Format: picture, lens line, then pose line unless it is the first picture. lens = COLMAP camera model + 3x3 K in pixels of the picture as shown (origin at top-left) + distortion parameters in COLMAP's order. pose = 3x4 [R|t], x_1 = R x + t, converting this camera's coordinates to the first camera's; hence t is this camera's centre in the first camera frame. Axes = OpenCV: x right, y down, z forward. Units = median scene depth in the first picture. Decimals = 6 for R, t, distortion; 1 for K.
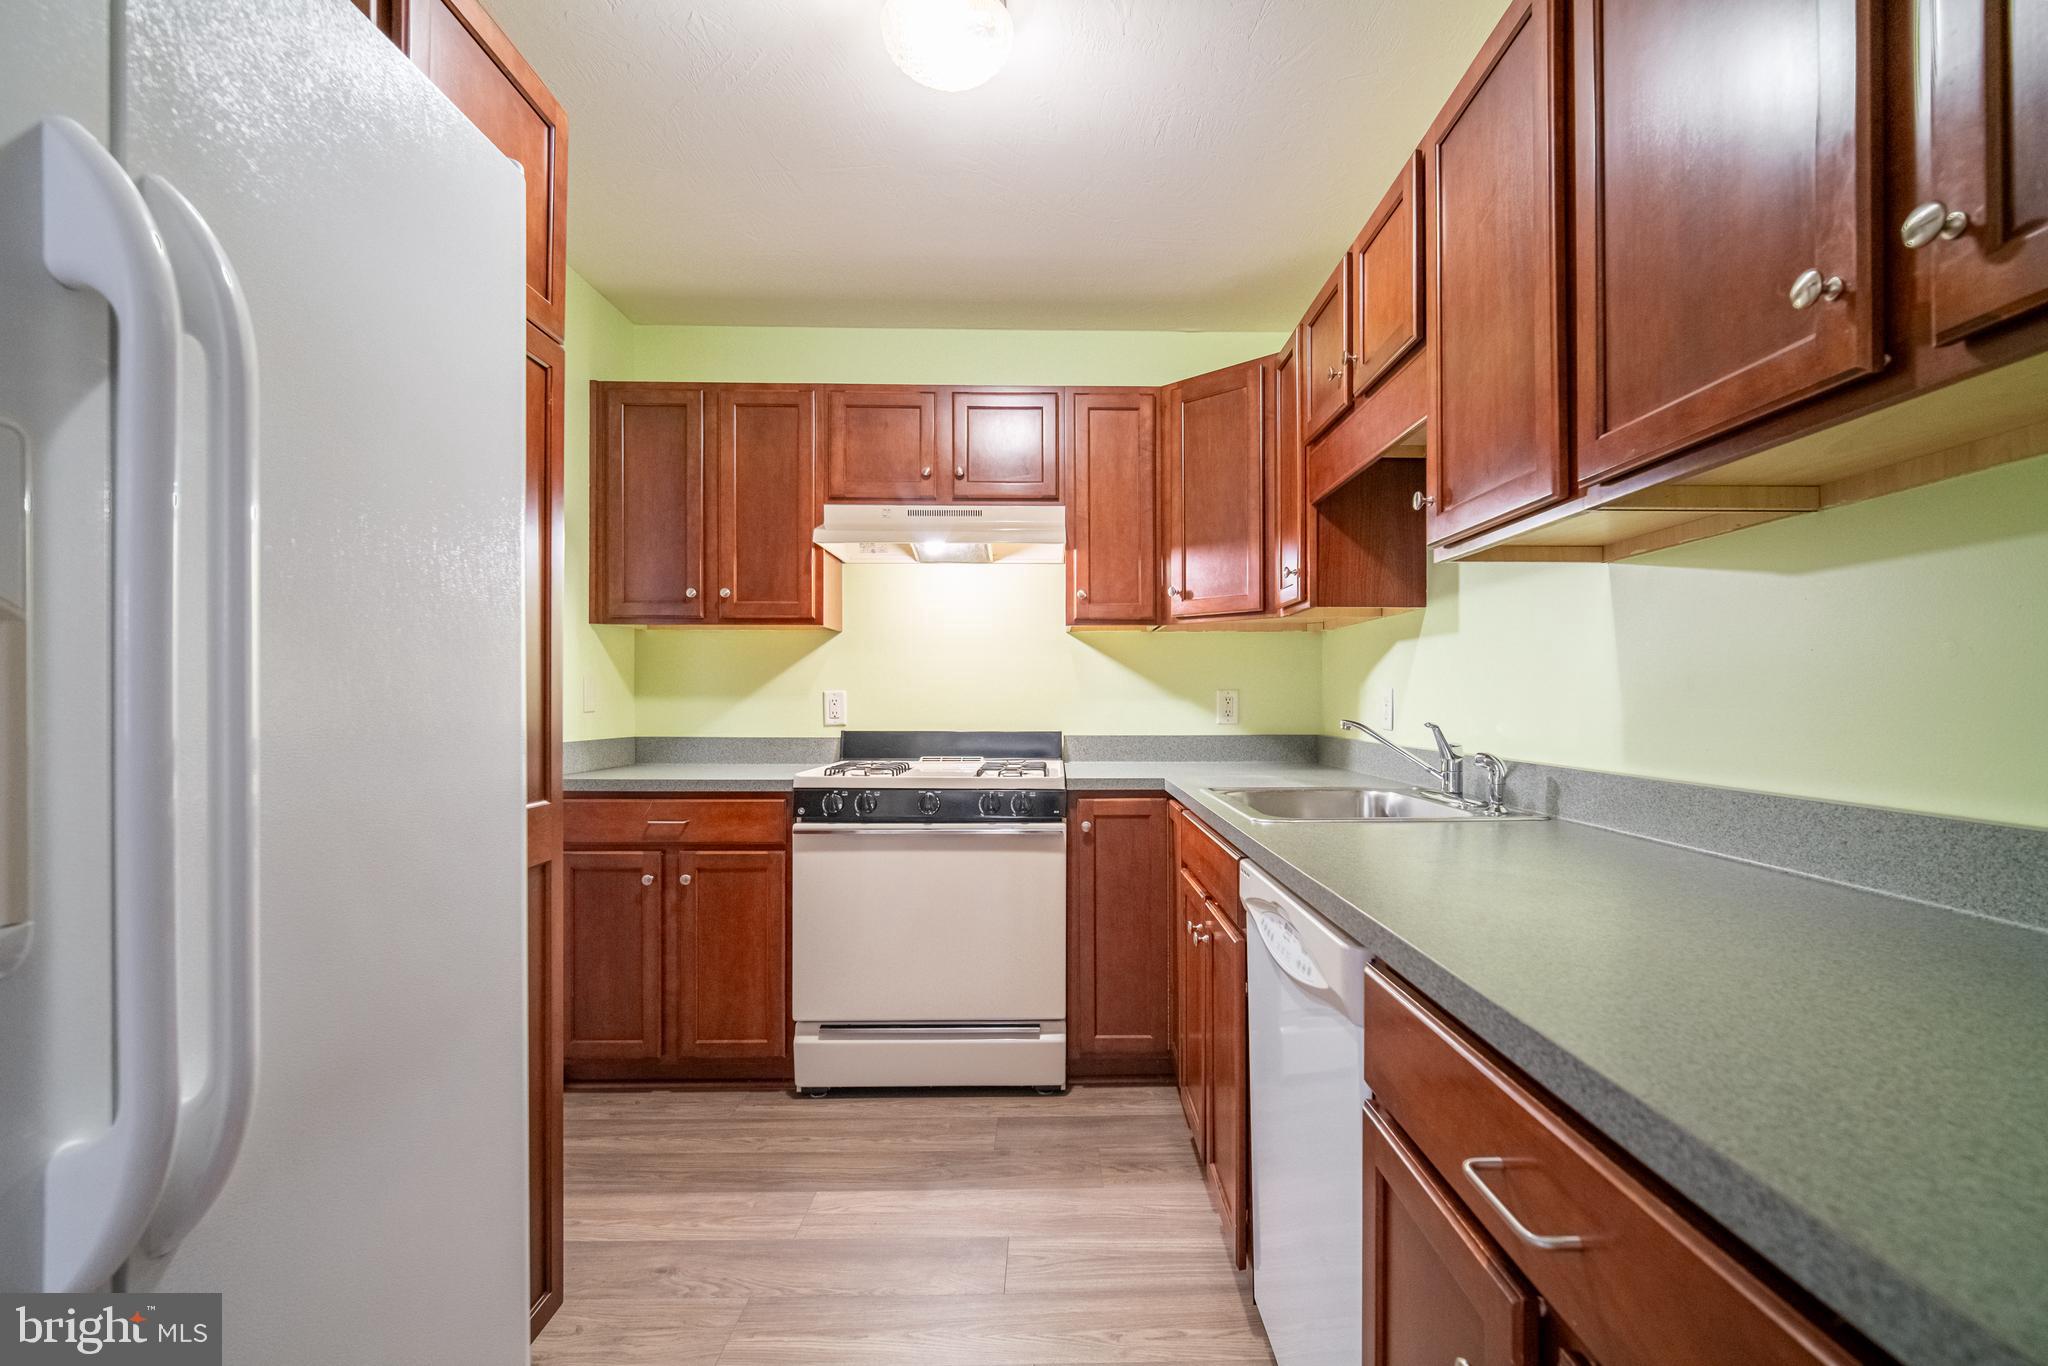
lens RADIAL K [[949.9, 0, 1094.7], [0, 949.9, 695.9], [0, 0, 1]] dist [-0.013685, 0.003713]
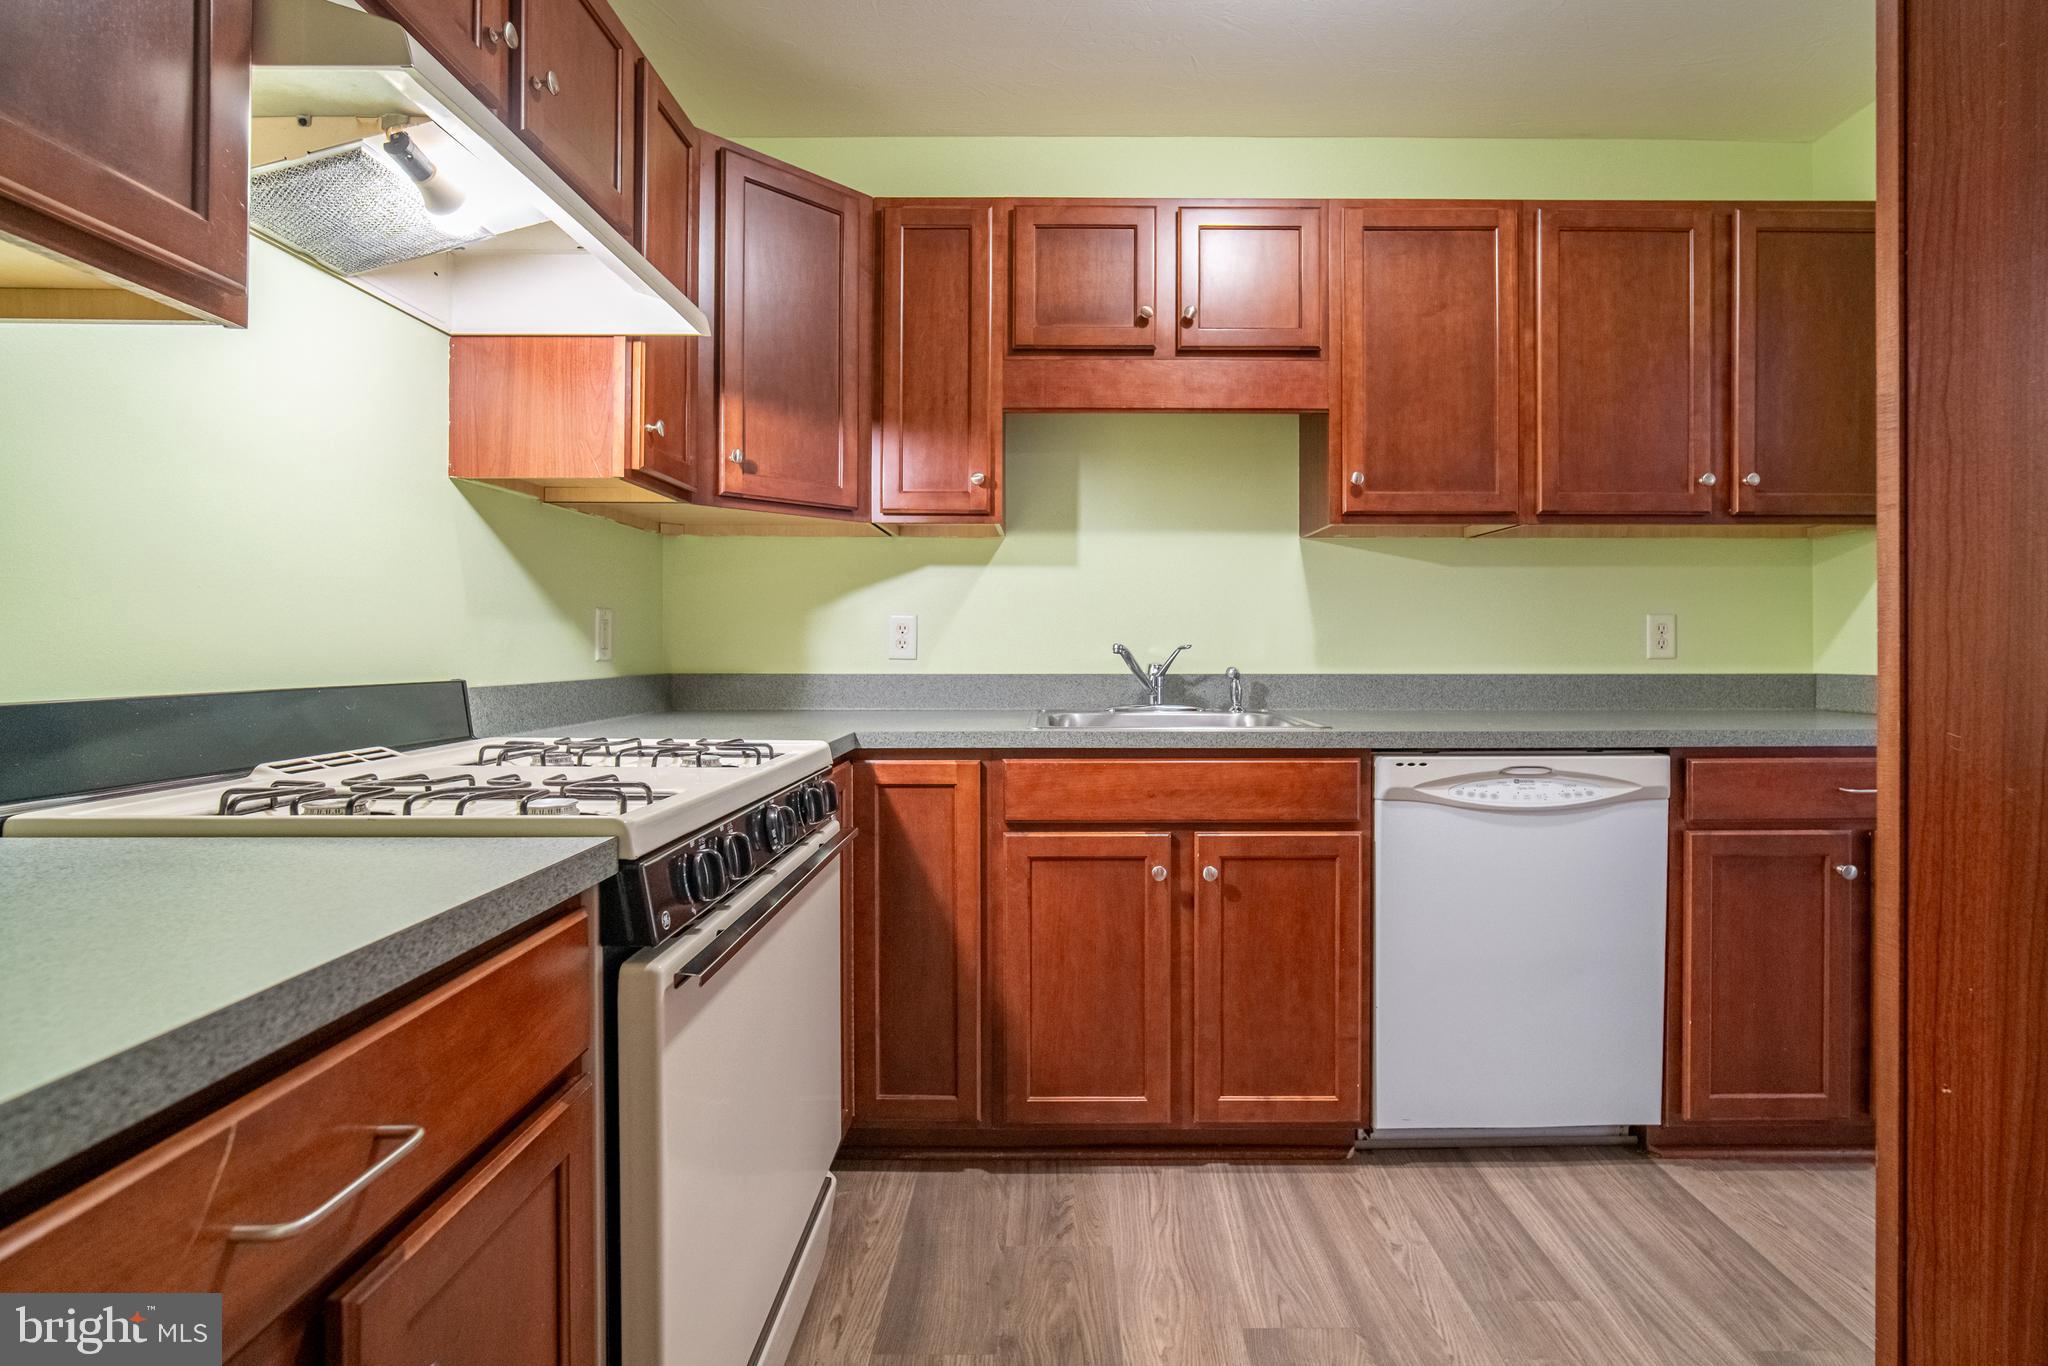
lens RADIAL K [[949.9, 0, 1063.0], [0, 949.9, 642.4], [0, 0, 1]] dist [-0.013685, 0.003713]
pose [[0.034966, 0.003913, 0.999381, -0.635296], [-0.004714, 0.999982, -0.003750, 0.023032], [-0.999377, -0.004580, 0.034984, 0.839029]]
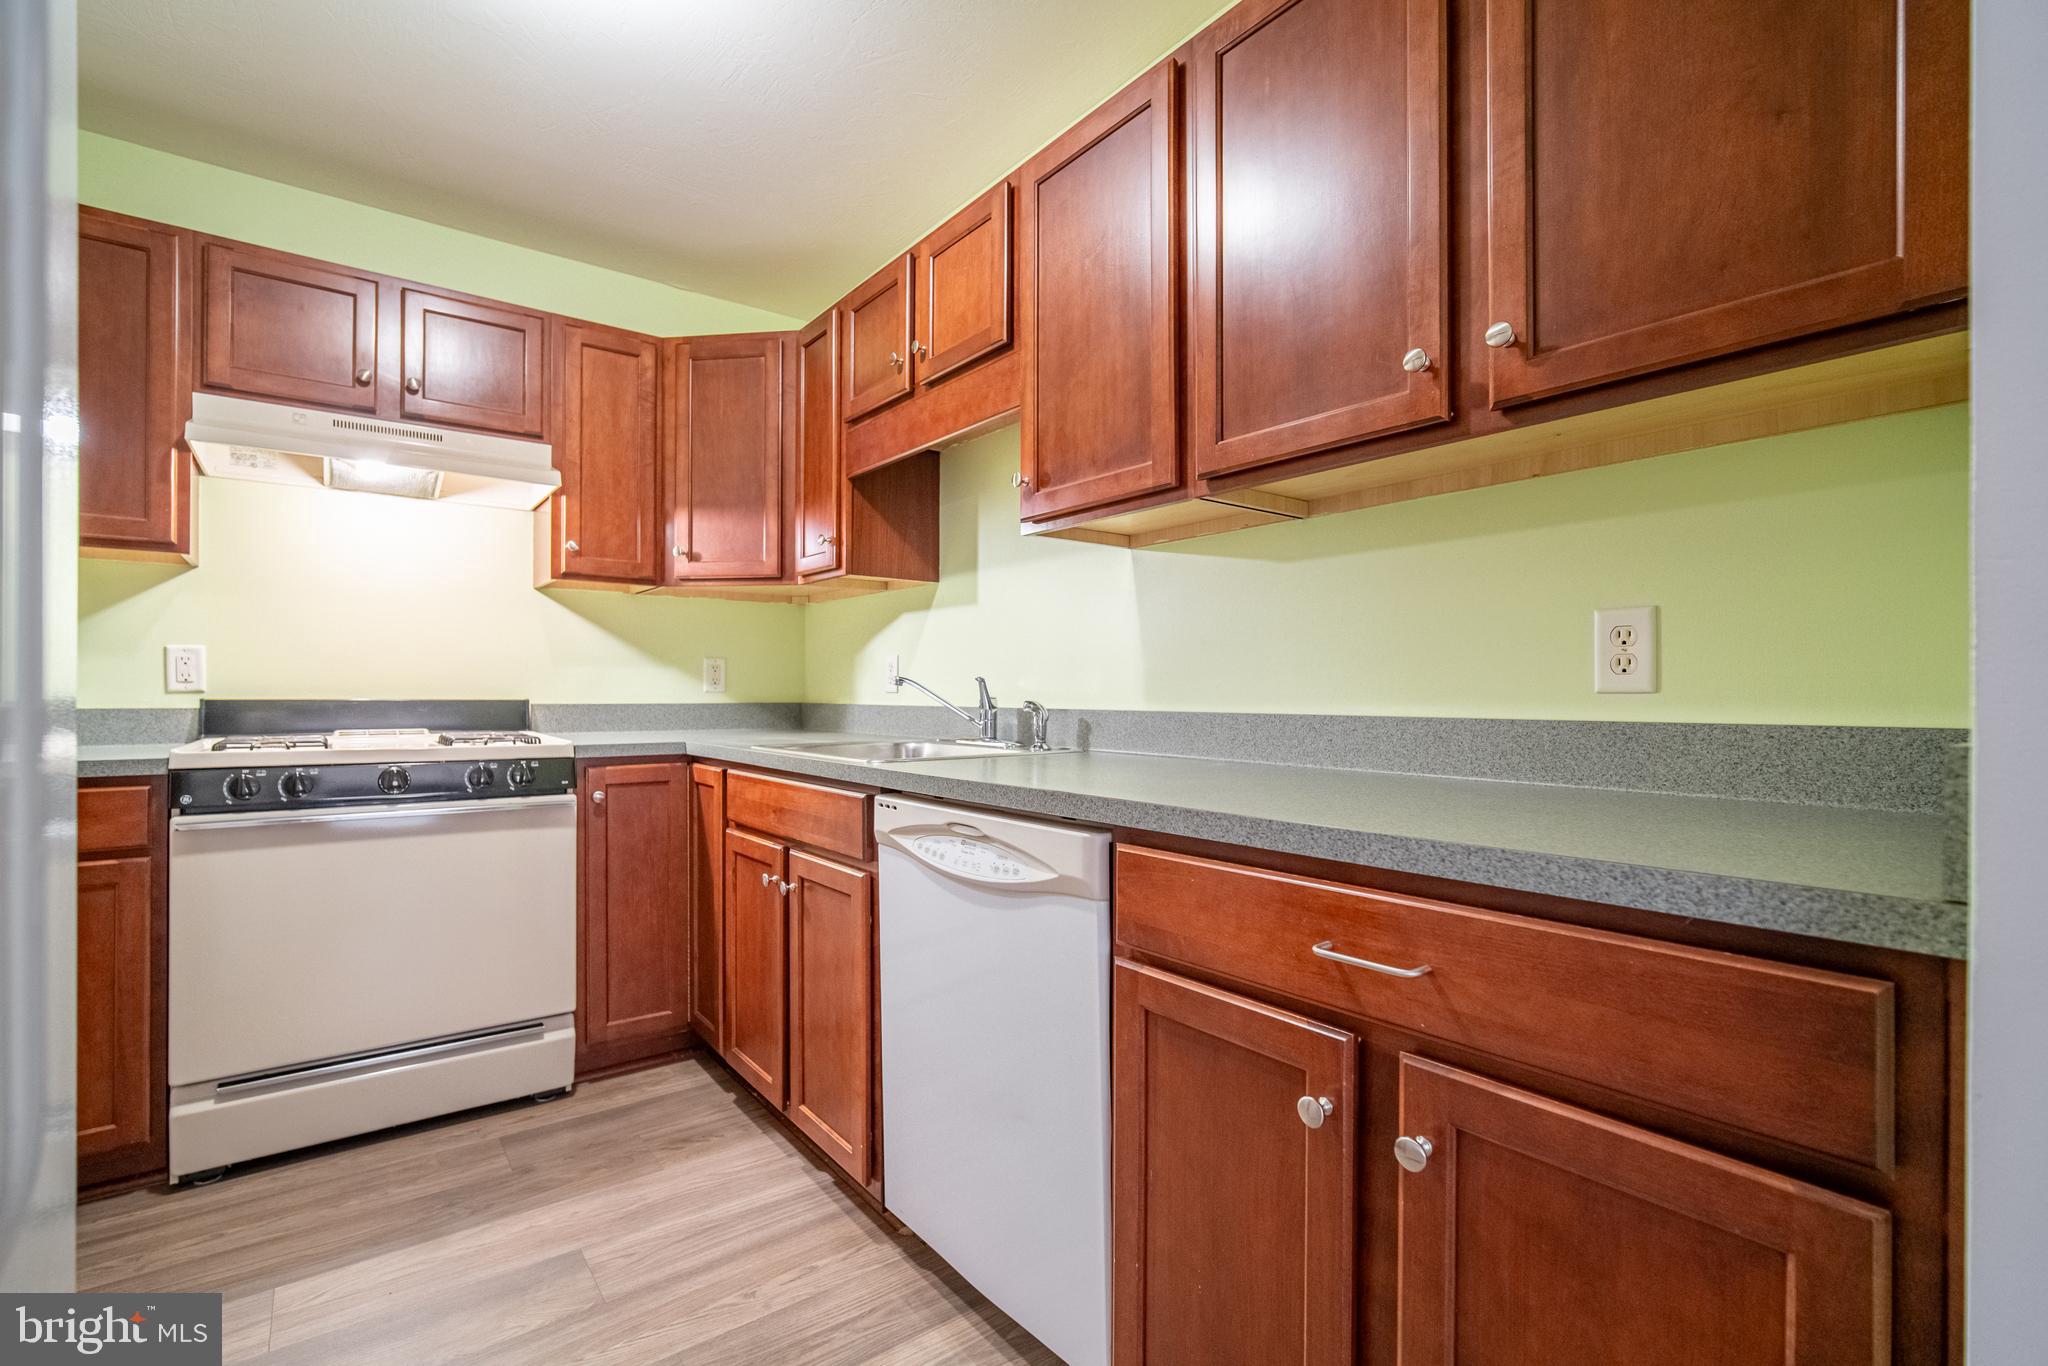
lens RADIAL K [[900.9, 0, 1032.2], [0, 900.9, 688.2], [0, 0, 1]] dist [-0.011972, 0.001746]
pose [[0.810269, 0.004972, 0.586037, -0.181549], [-0.004224, 0.999988, -0.002644, 0.033577], [-0.586043, -0.000333, 0.810280, 0.051245]]
